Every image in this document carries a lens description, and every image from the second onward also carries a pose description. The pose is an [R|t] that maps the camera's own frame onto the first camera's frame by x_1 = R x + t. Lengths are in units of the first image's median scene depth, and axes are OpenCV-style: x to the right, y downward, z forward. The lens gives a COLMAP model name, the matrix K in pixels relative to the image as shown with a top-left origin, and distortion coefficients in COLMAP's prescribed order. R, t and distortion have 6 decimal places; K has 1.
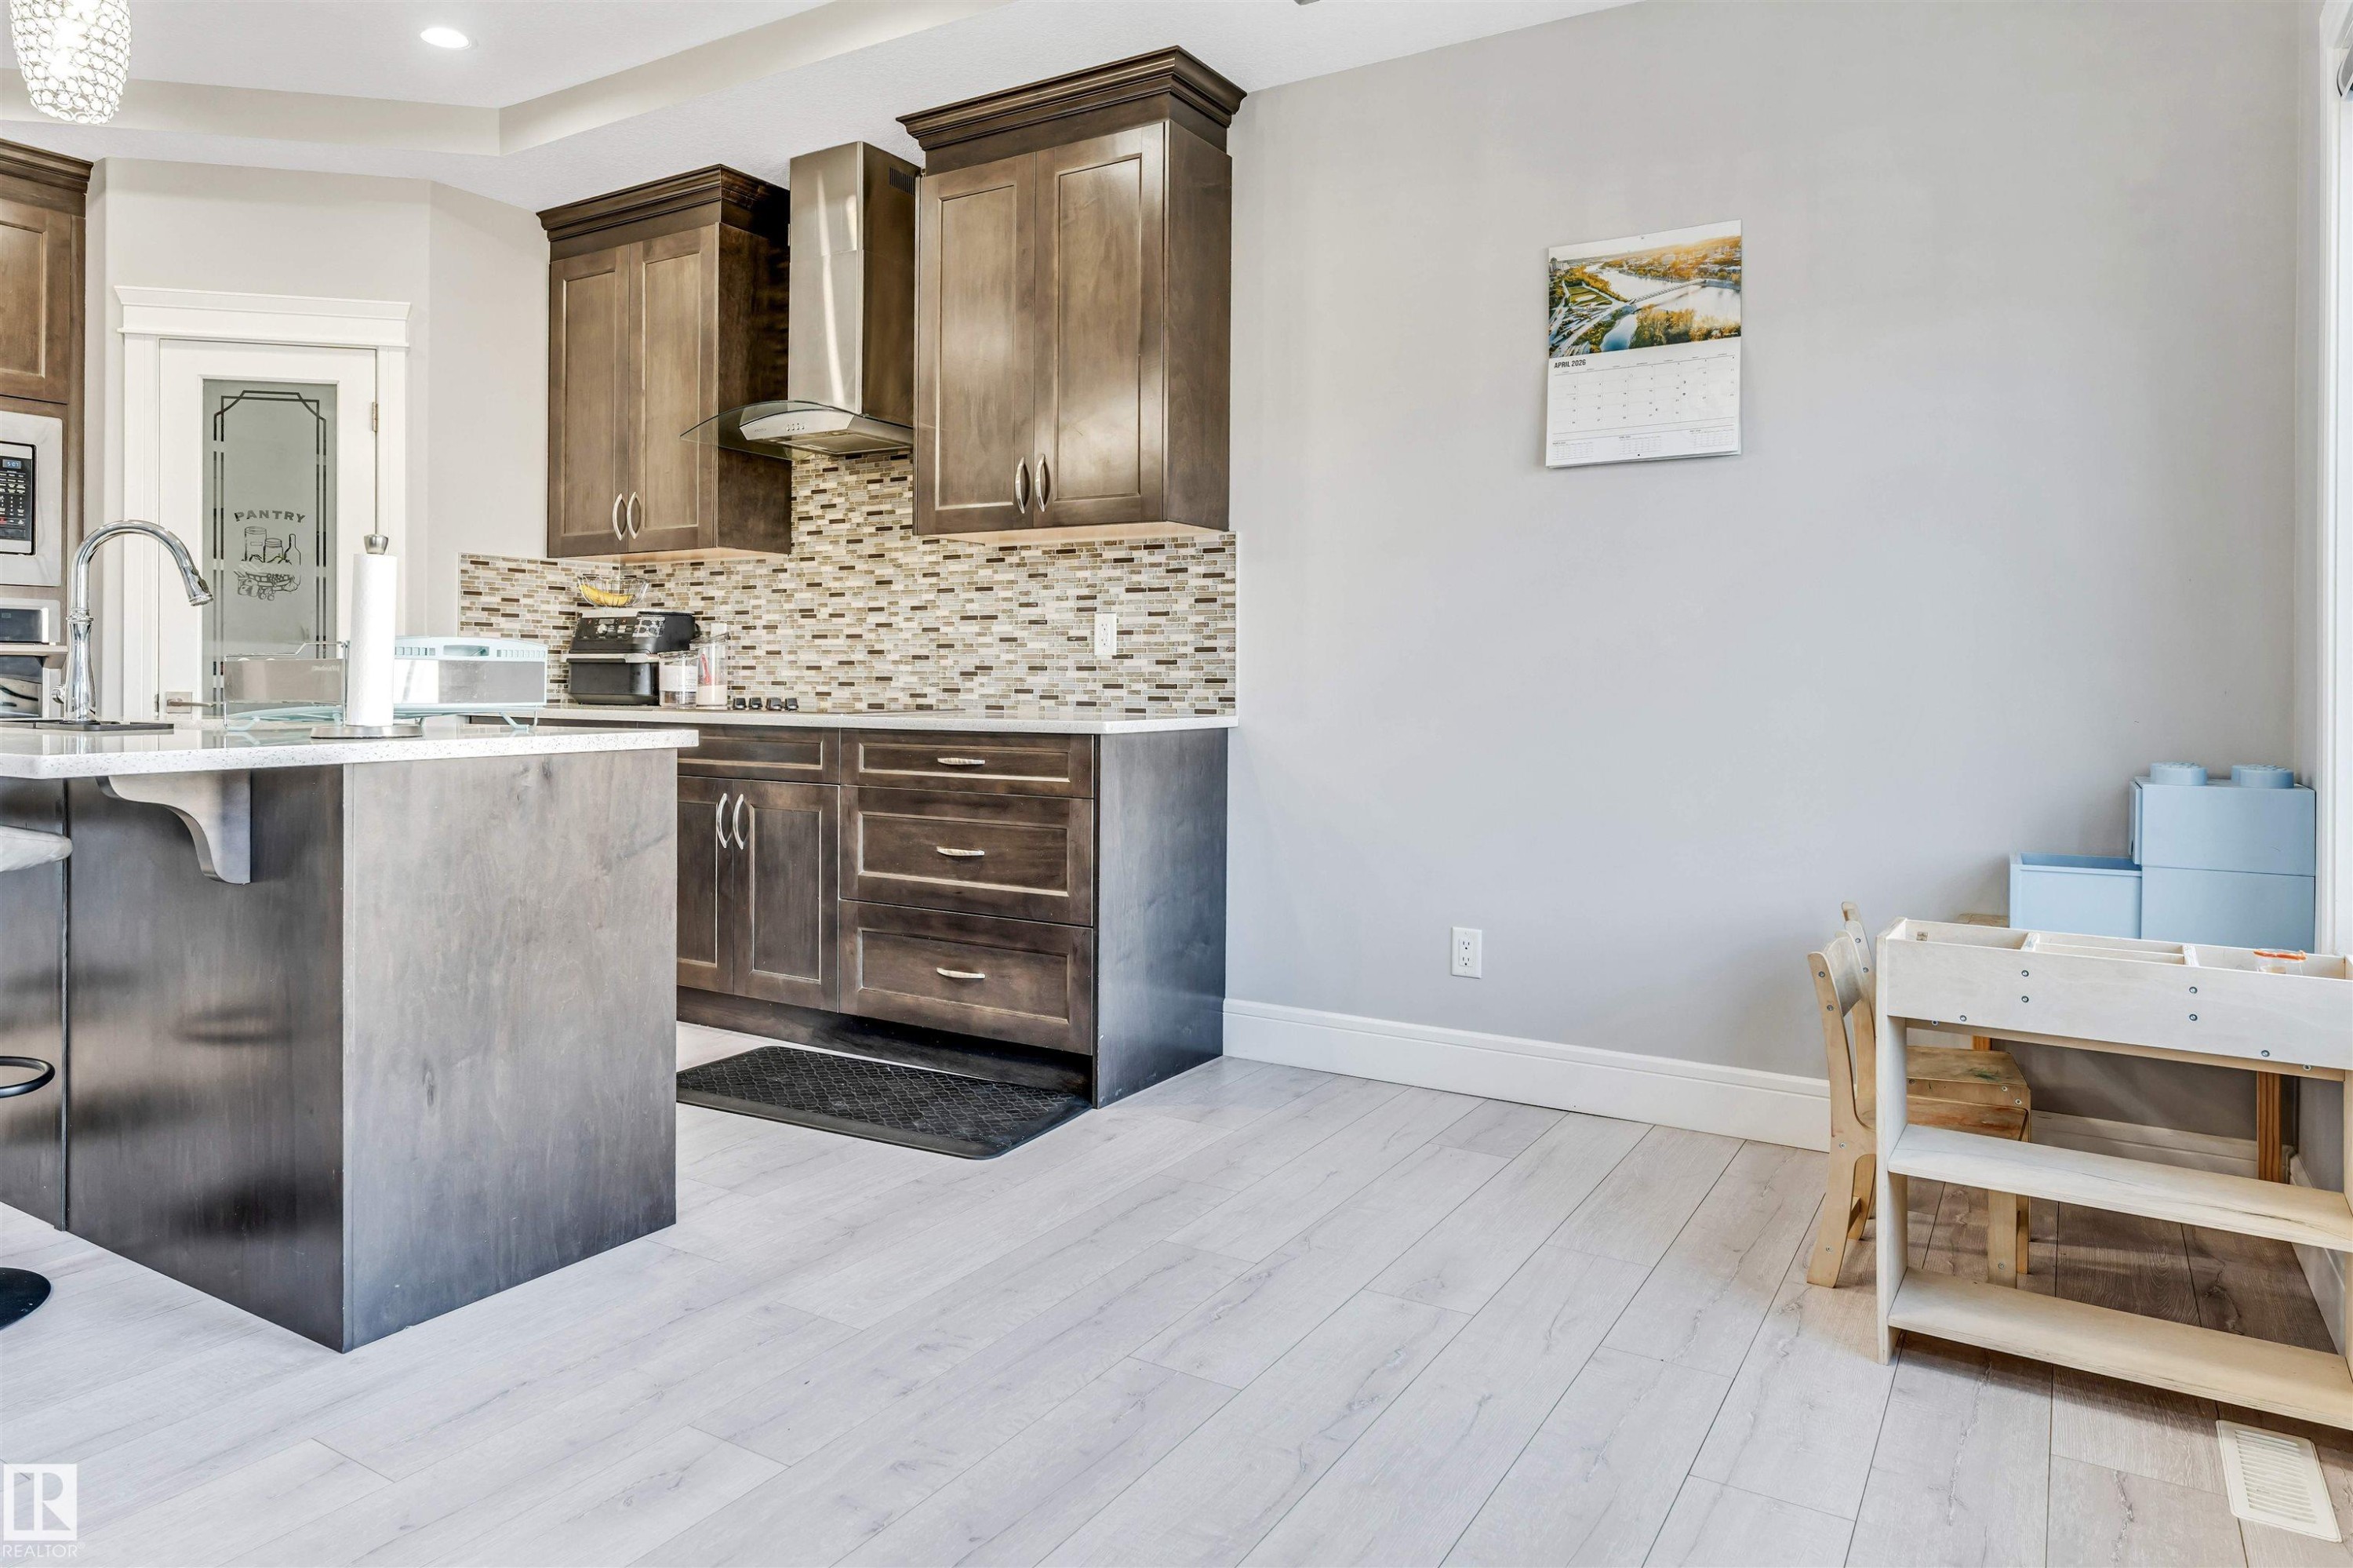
lens RADIAL K [[1472.8, 0, 1122.1], [0, 1472.8, 675.3], [0, 0, 1]] dist [-0.002944, -0.000303]
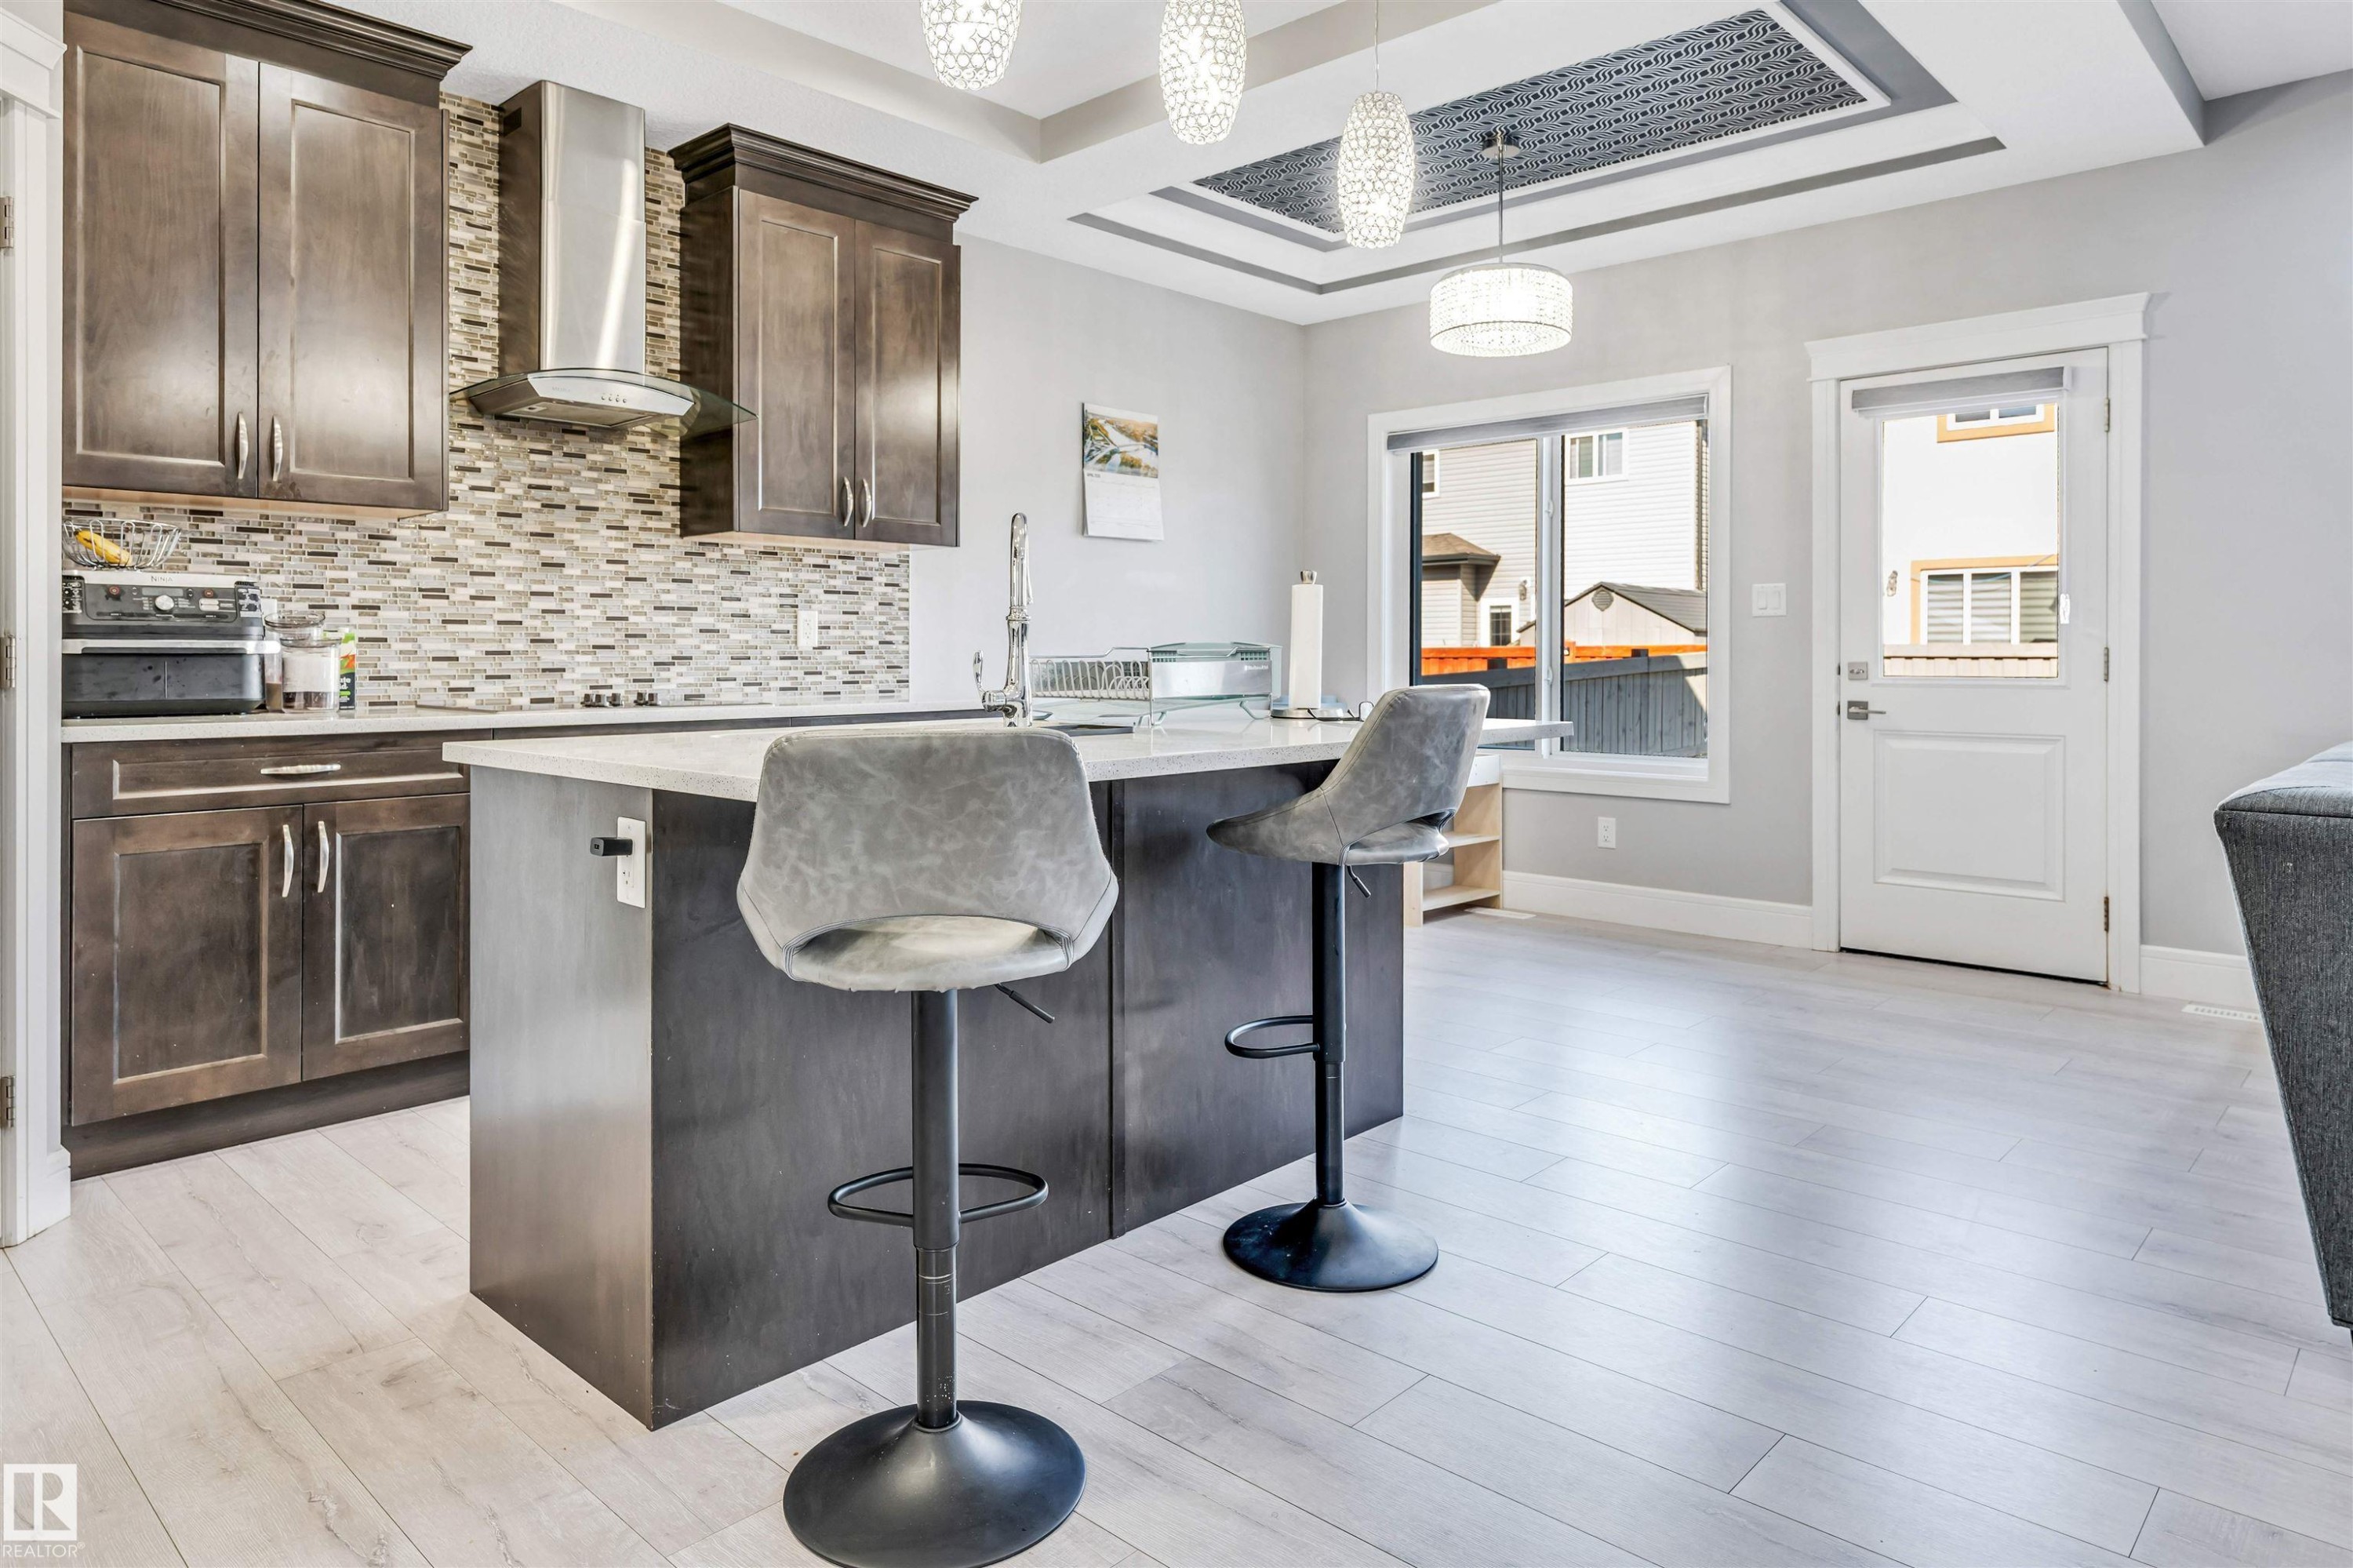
lens RADIAL K [[1441.3, 0, 1178.9], [0, 1441.3, 648.1], [0, 0, 1]] dist [-0.003337, -0.000524]
pose [[0.177153, -0.001962, 0.984181, -1.019547], [0.000274, 0.999998, 0.001945, -0.013681], [-0.984183, -0.000075, 0.177153, 0.481362]]
